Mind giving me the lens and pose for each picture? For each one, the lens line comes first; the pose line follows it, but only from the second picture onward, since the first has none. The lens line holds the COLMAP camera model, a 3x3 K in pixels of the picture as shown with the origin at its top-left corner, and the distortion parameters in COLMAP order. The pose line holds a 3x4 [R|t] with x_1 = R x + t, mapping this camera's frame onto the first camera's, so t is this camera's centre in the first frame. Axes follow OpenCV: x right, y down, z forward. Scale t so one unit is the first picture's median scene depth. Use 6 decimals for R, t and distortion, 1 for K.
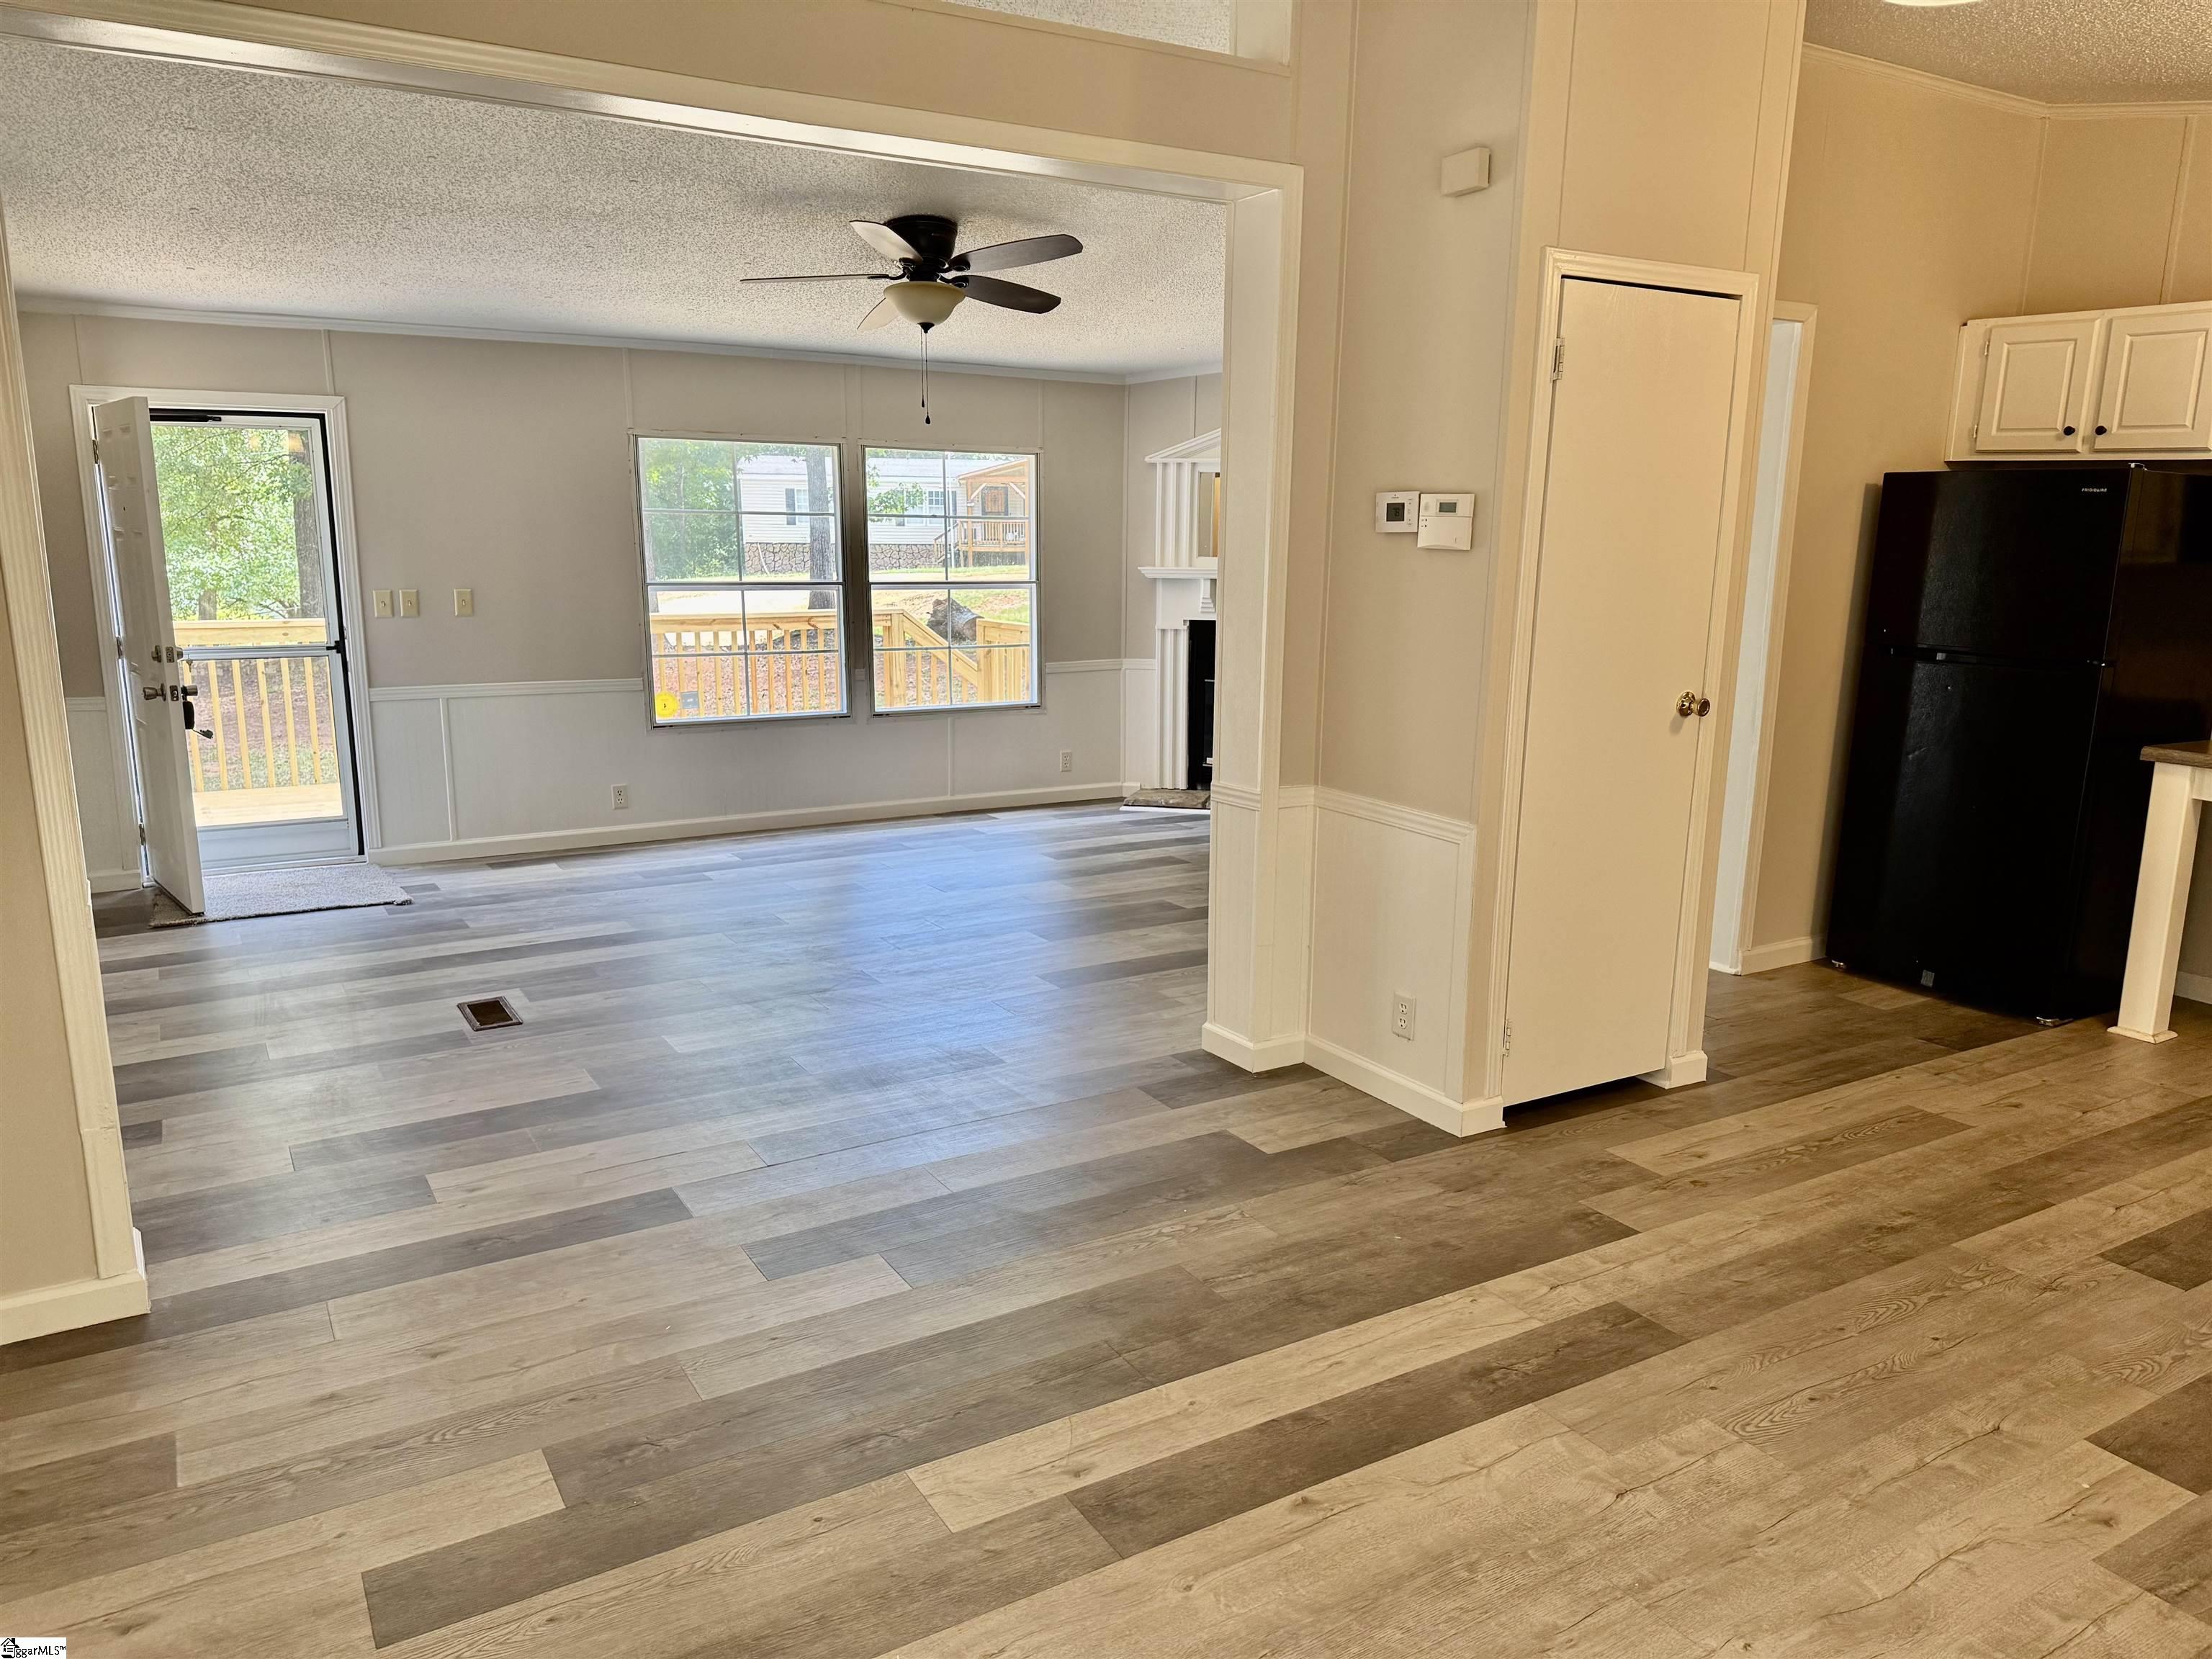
lens RADIAL K [[1558.8, 0, 1107.5], [0, 1558.8, 836.8], [0, 0, 1]] dist [0.052451, -0.058223]
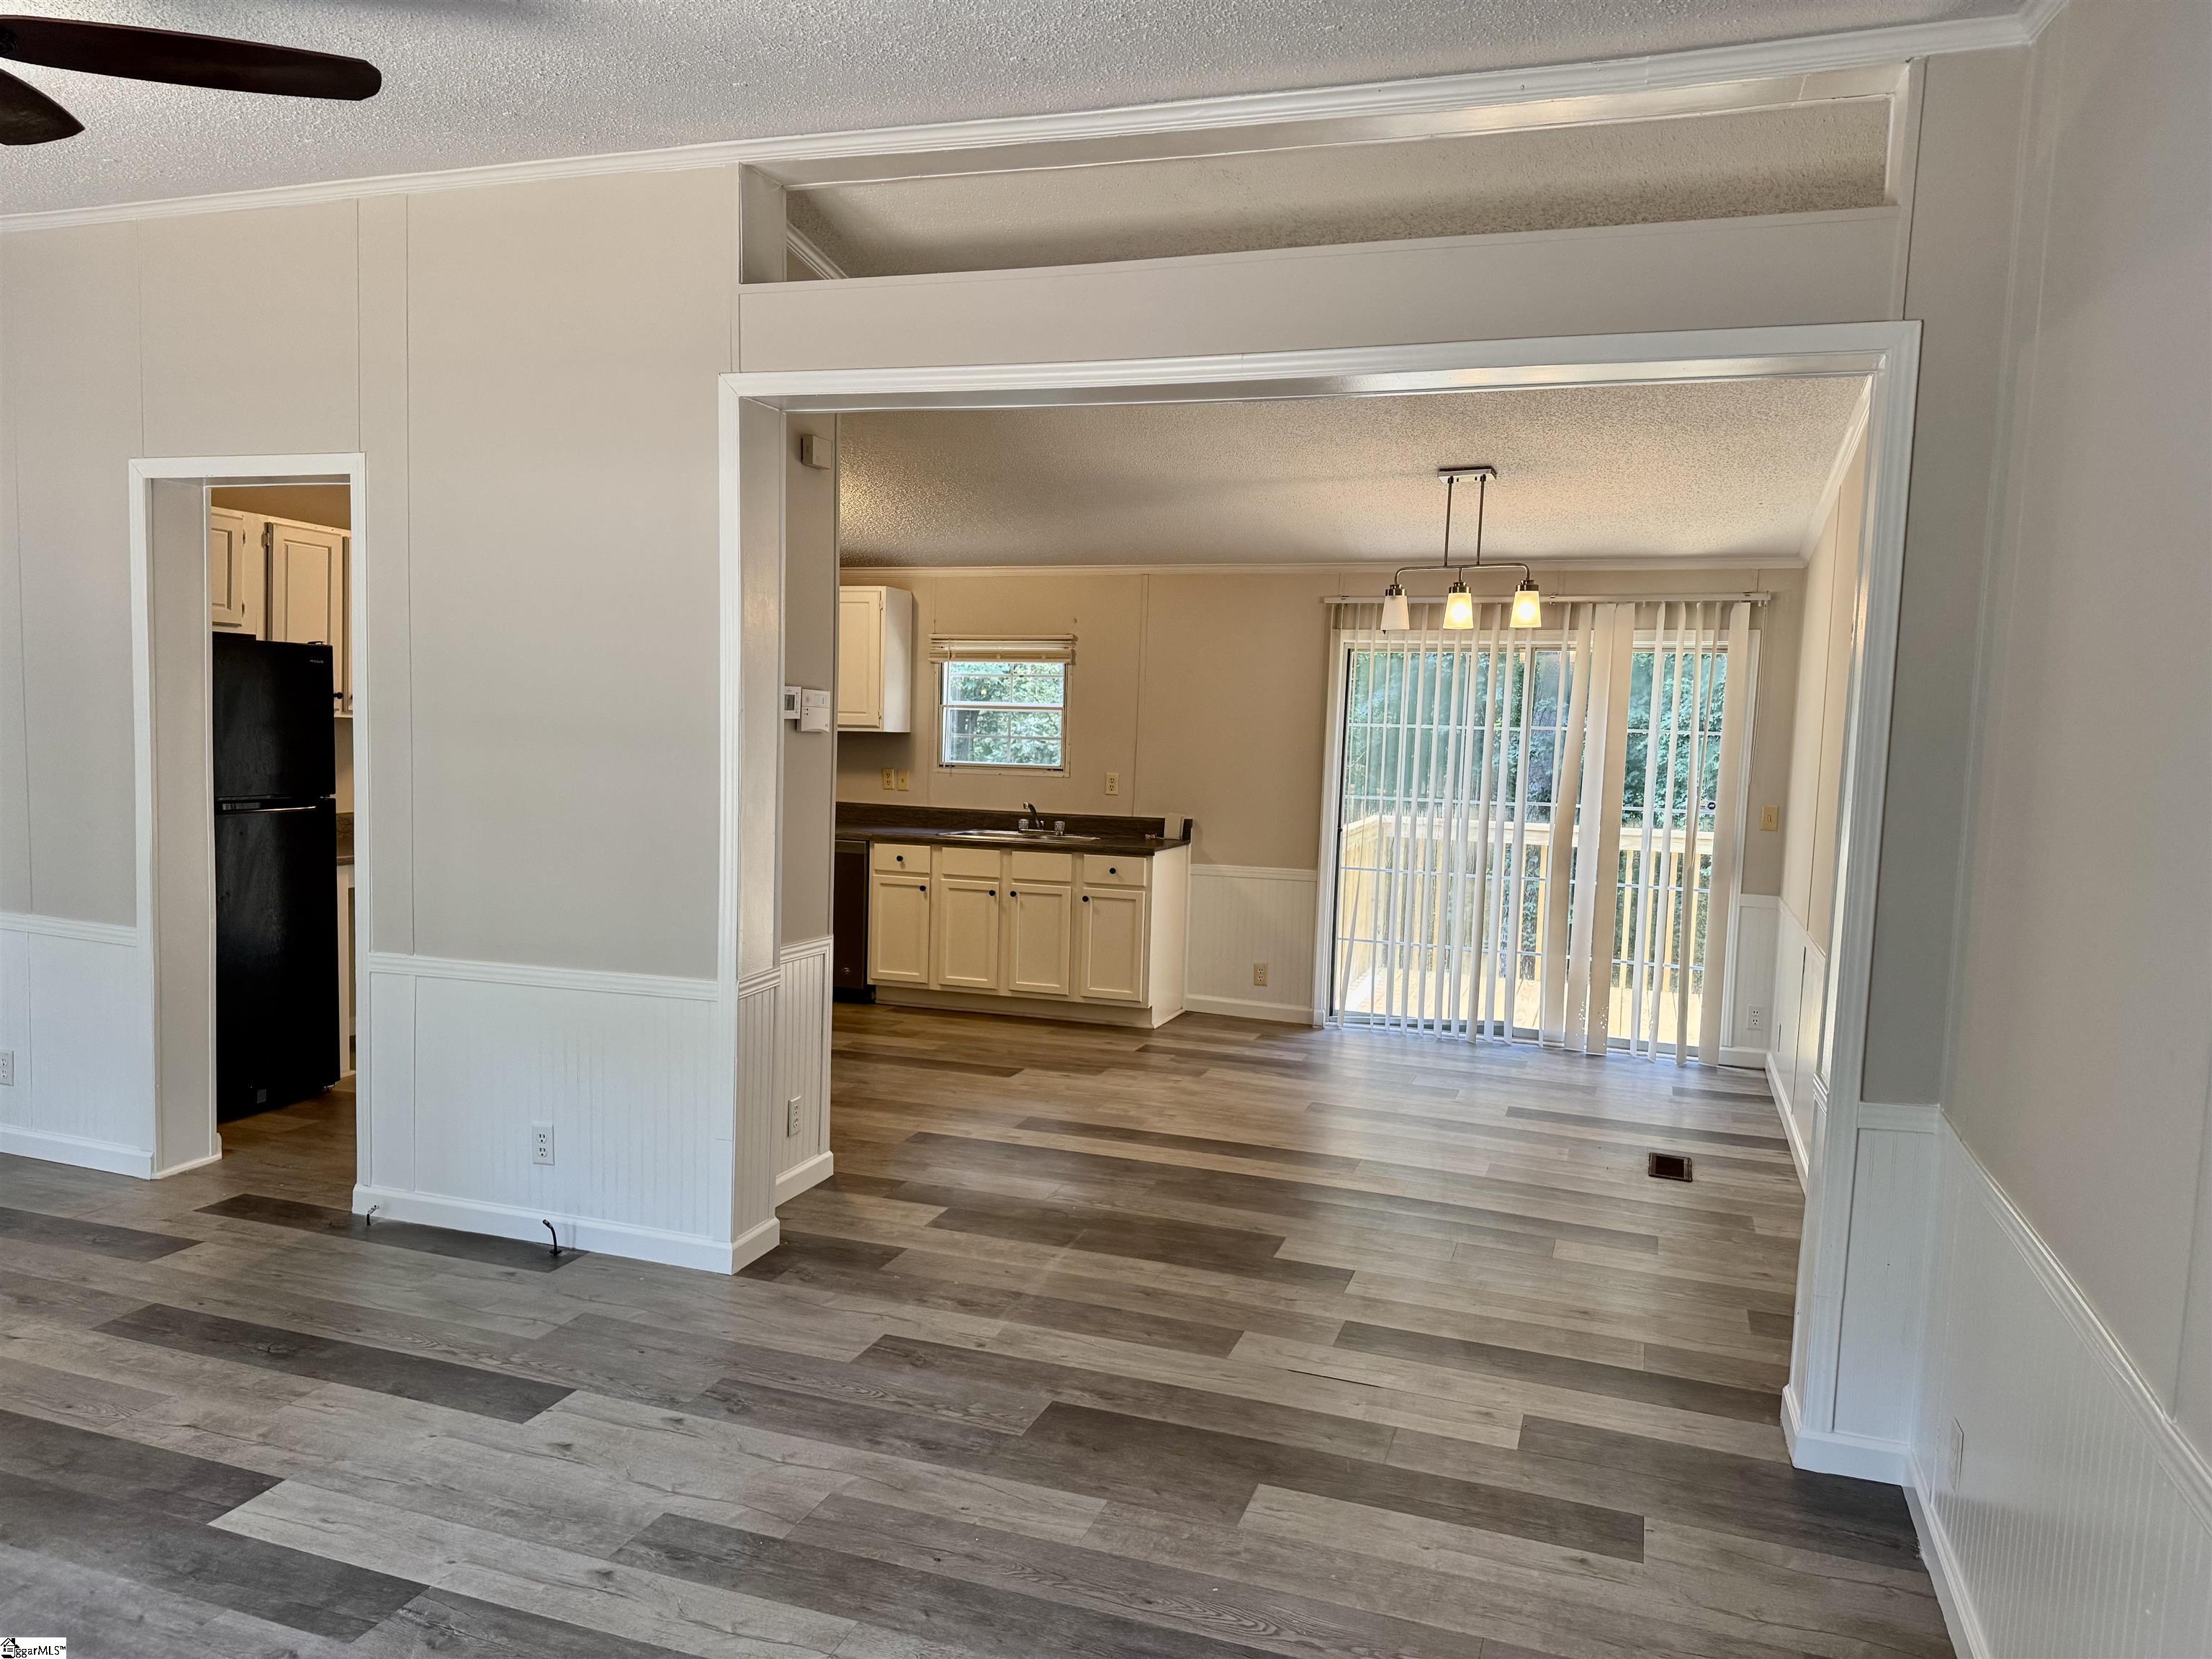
lens RADIAL K [[1558.8, 0, 1116.0], [0, 1558.8, 843.4], [0, 0, 1]] dist [0.052451, -0.058223]
pose [[-0.644881, -0.099409, 0.757790, -1.190519], [0.108573, 0.969534, 0.219582, -0.451238], [-0.756532, 0.223880, -0.614441, 2.097207]]
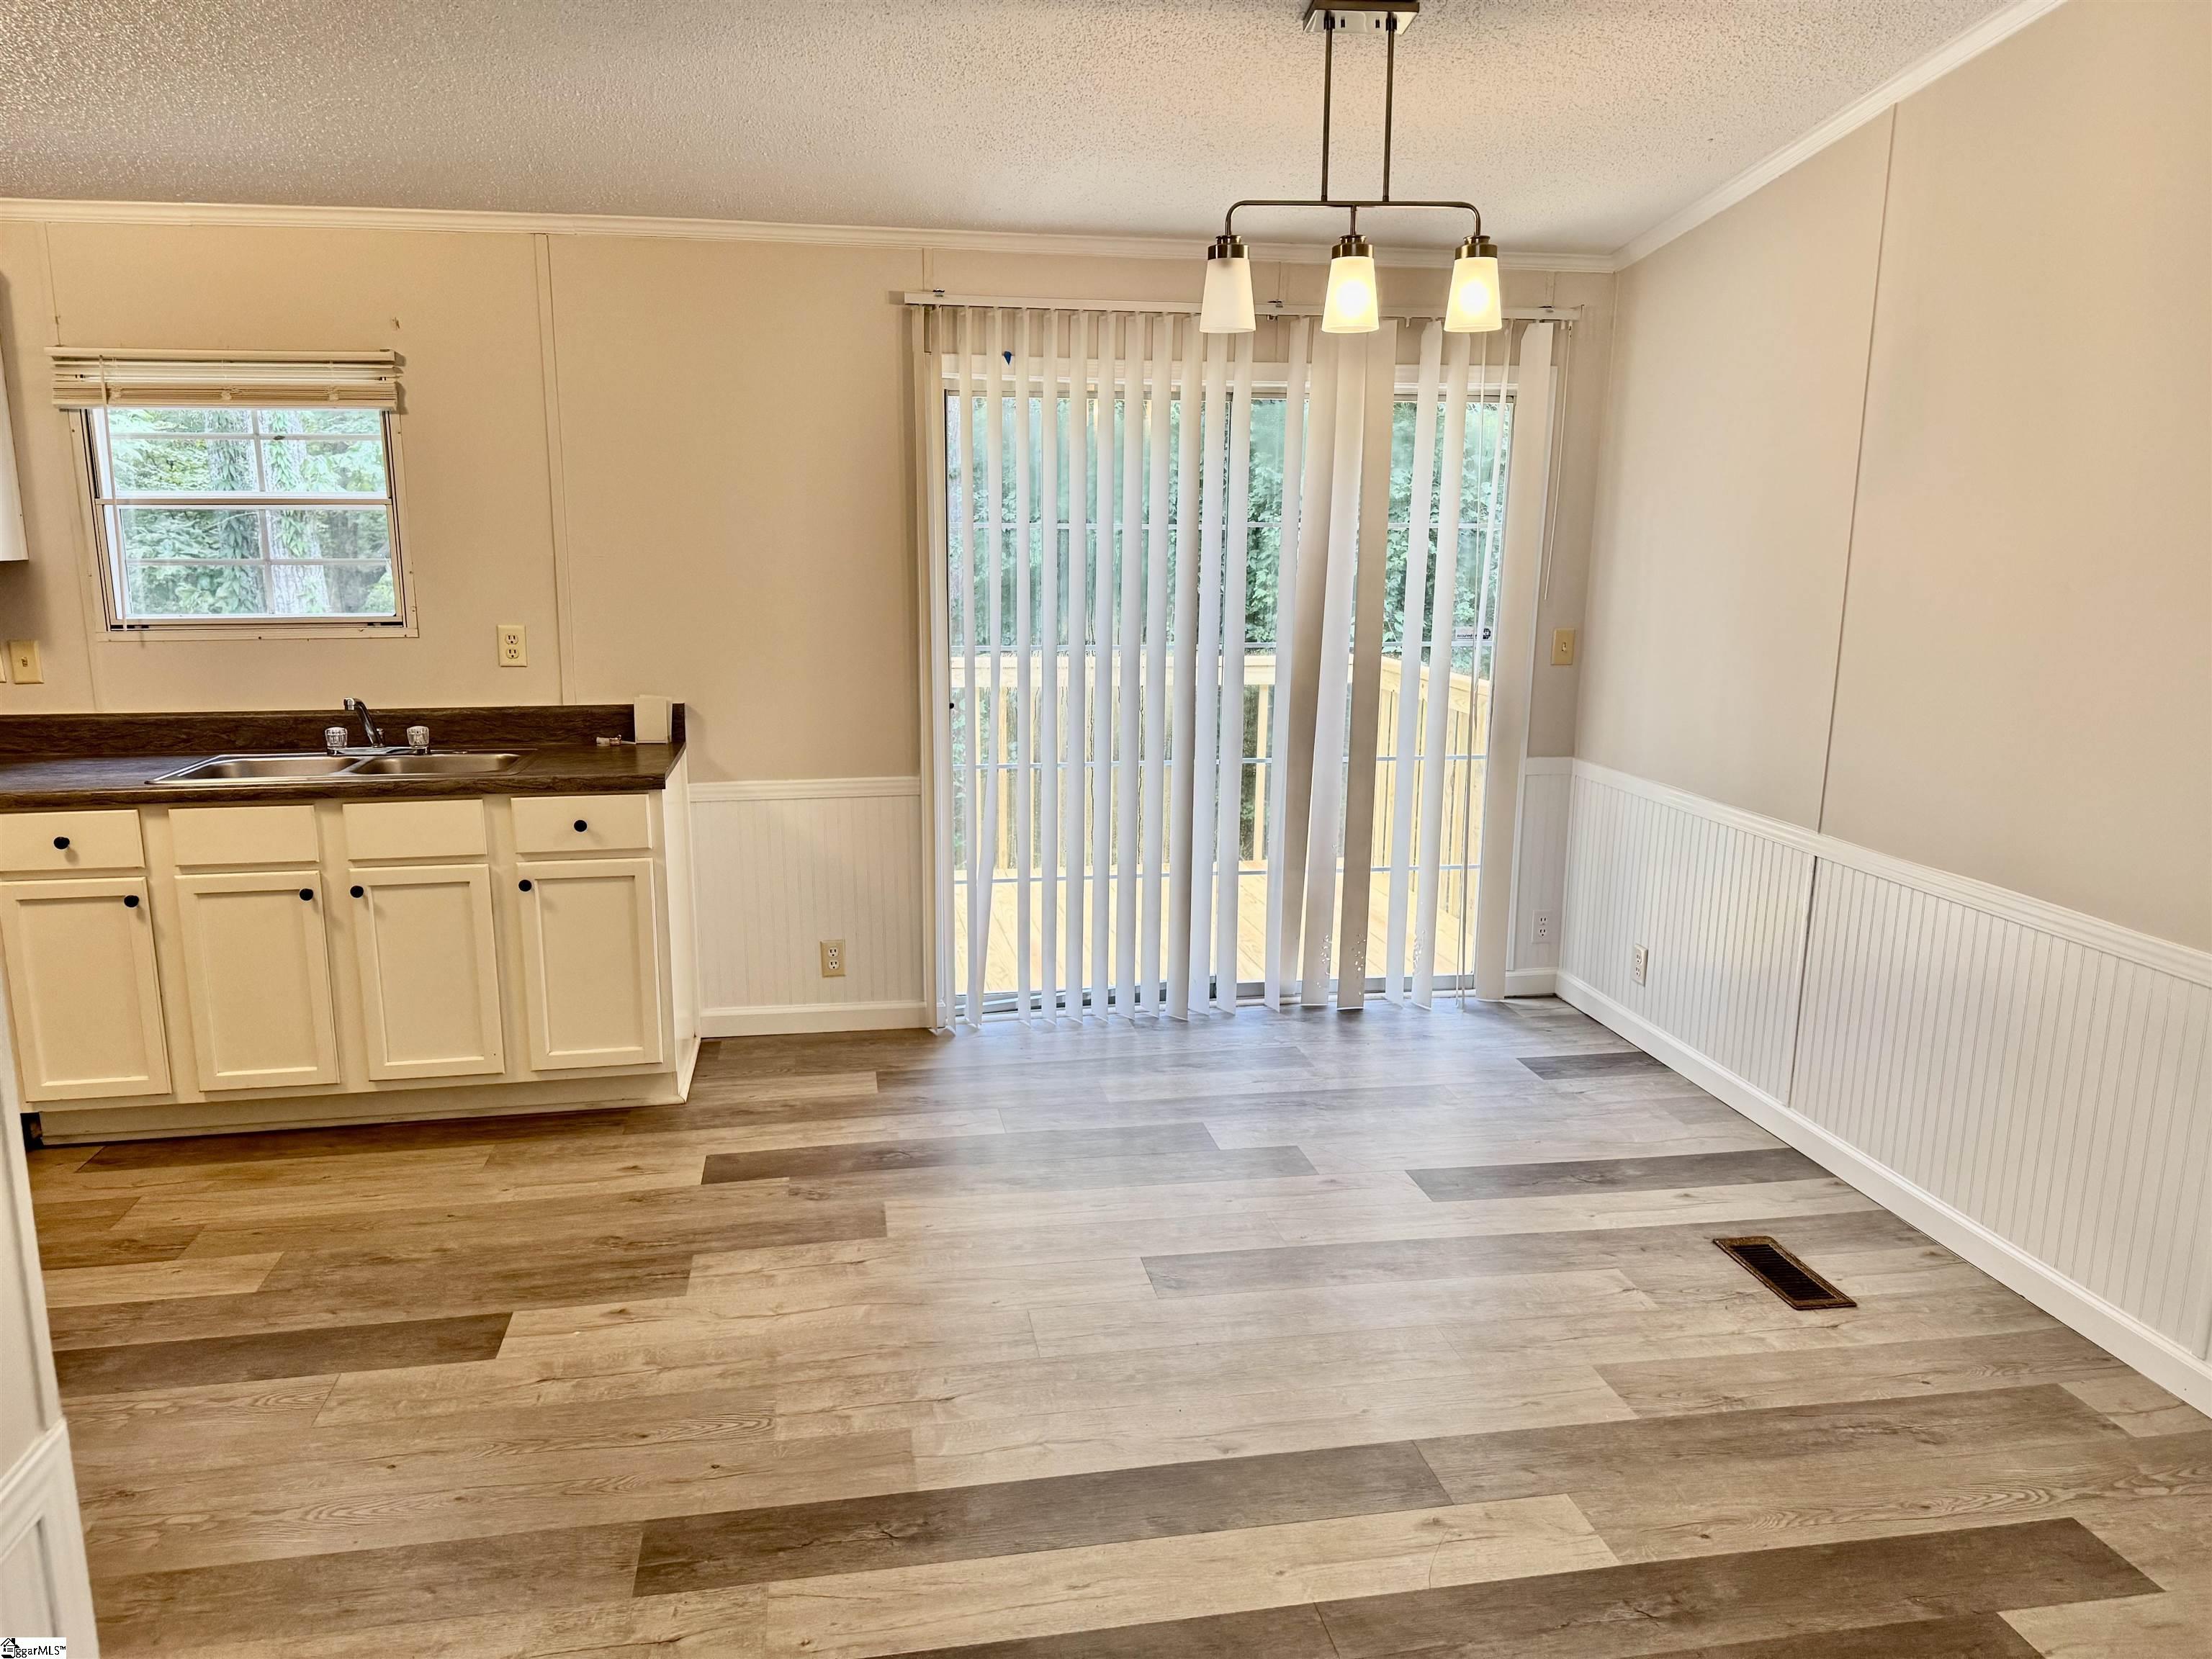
lens RADIAL K [[1558.8, 0, 1127.3], [0, 1558.8, 835.7], [0, 0, 1]] dist [0.052451, -0.058223]
pose [[-0.939647, -0.090665, 0.329913, -0.106046], [0.044273, 0.923924, 0.380005, -0.315847], [-0.339268, 0.371677, -0.864149, 1.515420]]
